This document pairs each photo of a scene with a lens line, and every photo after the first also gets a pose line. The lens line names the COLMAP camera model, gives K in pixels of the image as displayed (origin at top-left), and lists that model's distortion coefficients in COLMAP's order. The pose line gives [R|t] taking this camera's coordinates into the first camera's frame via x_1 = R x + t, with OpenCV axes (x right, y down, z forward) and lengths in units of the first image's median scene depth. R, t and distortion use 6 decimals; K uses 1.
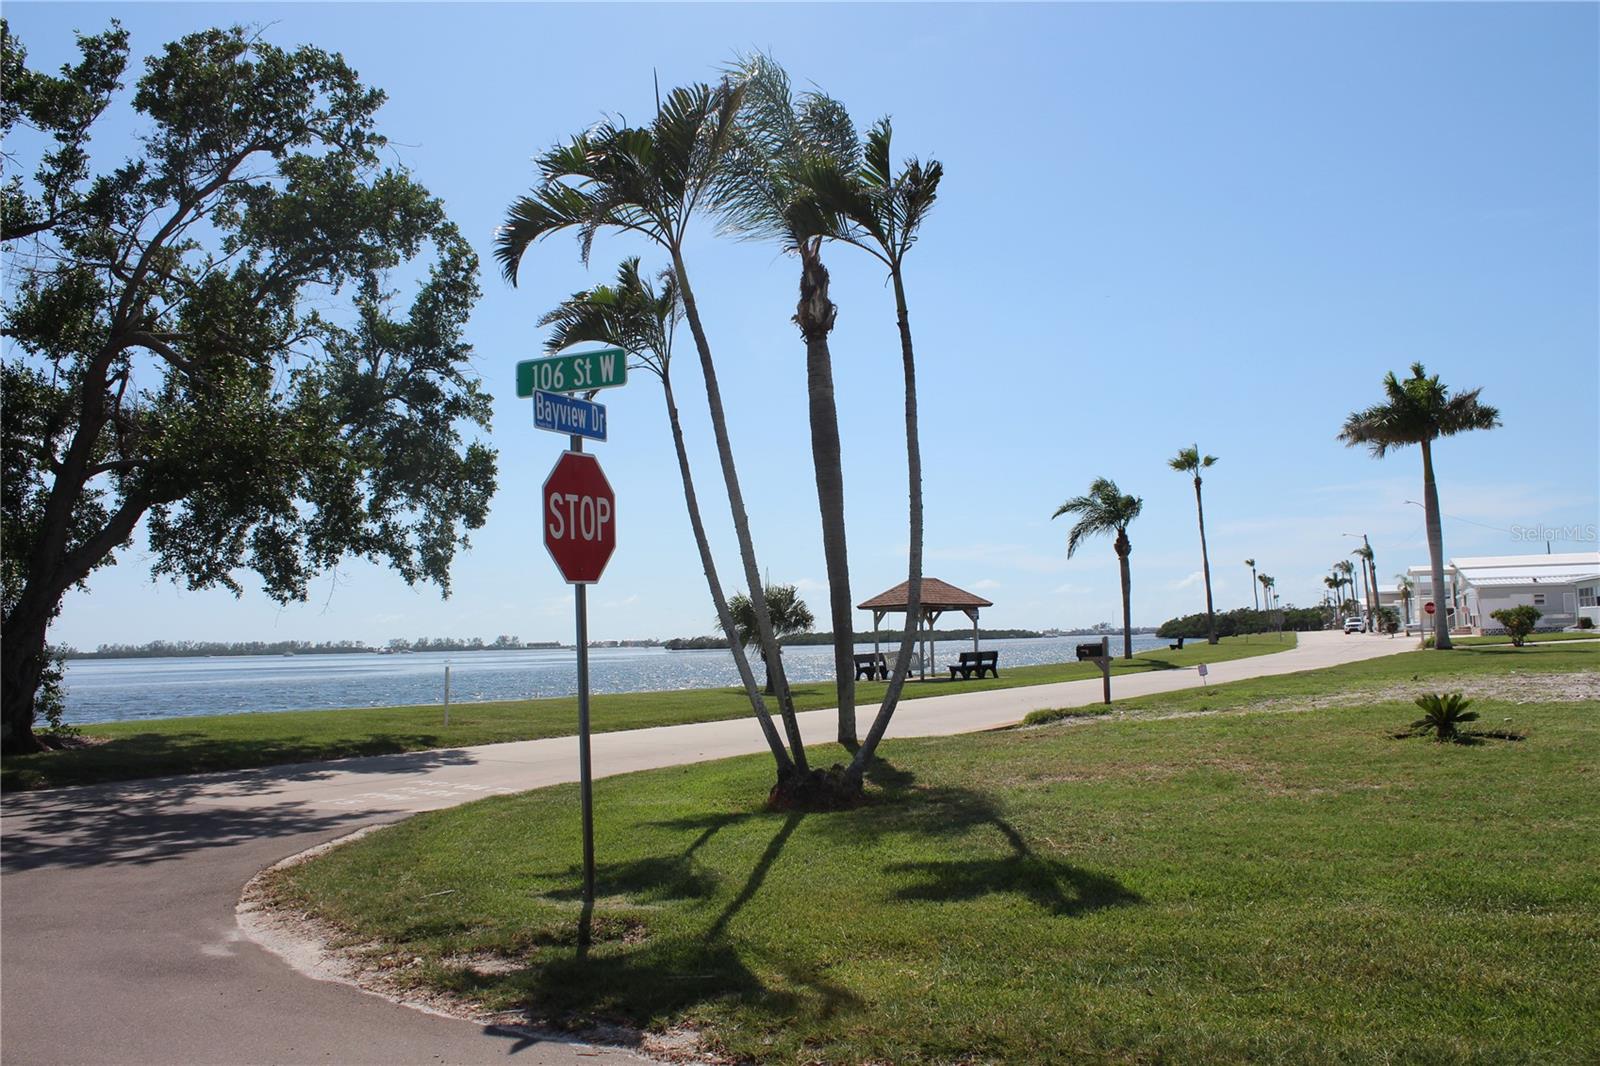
lens RADIAL K [[1277.6, 0, 789.3], [0, 1277.6, 551.4], [0, 0, 1]] dist [-0.204620, 0.155423]
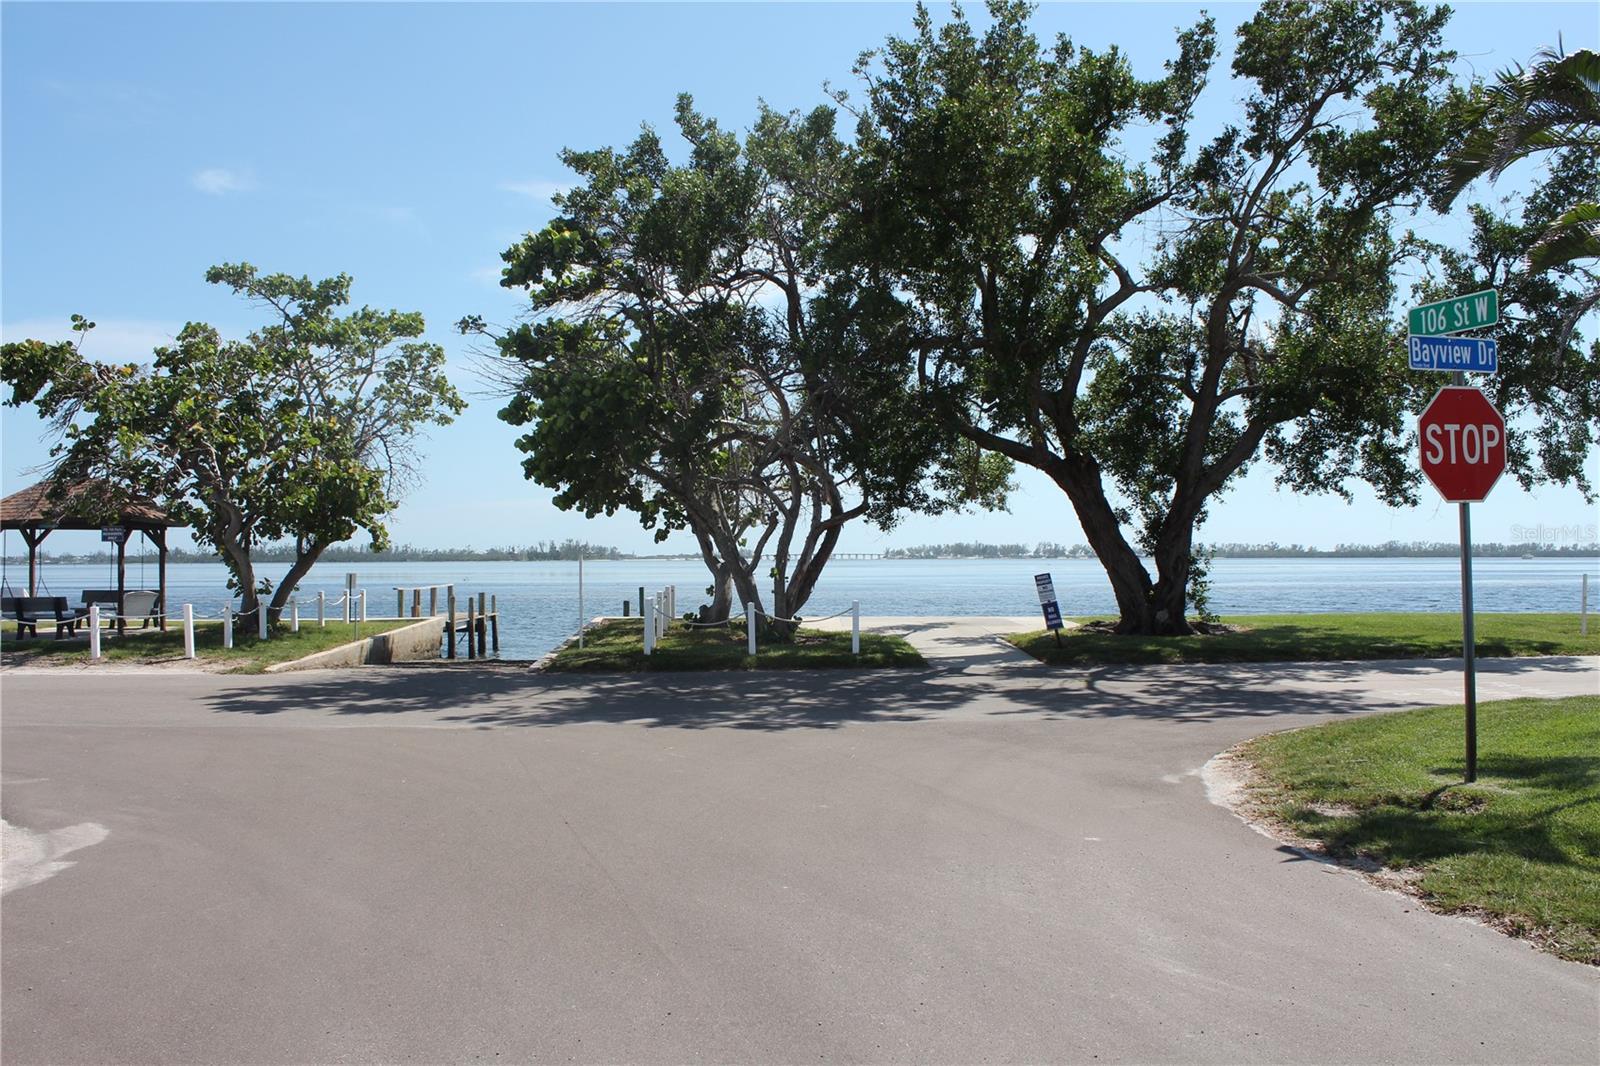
lens RADIAL K [[1277.6, 0, 789.3], [0, 1277.6, 551.4], [0, 0, 1]] dist [-0.204620, 0.155423]
pose [[0.596748, 0.024742, -0.802047, 0.136619], [0.040702, 0.997305, 0.061049, -0.008444], [0.801395, -0.069076, 0.594133, -0.051788]]
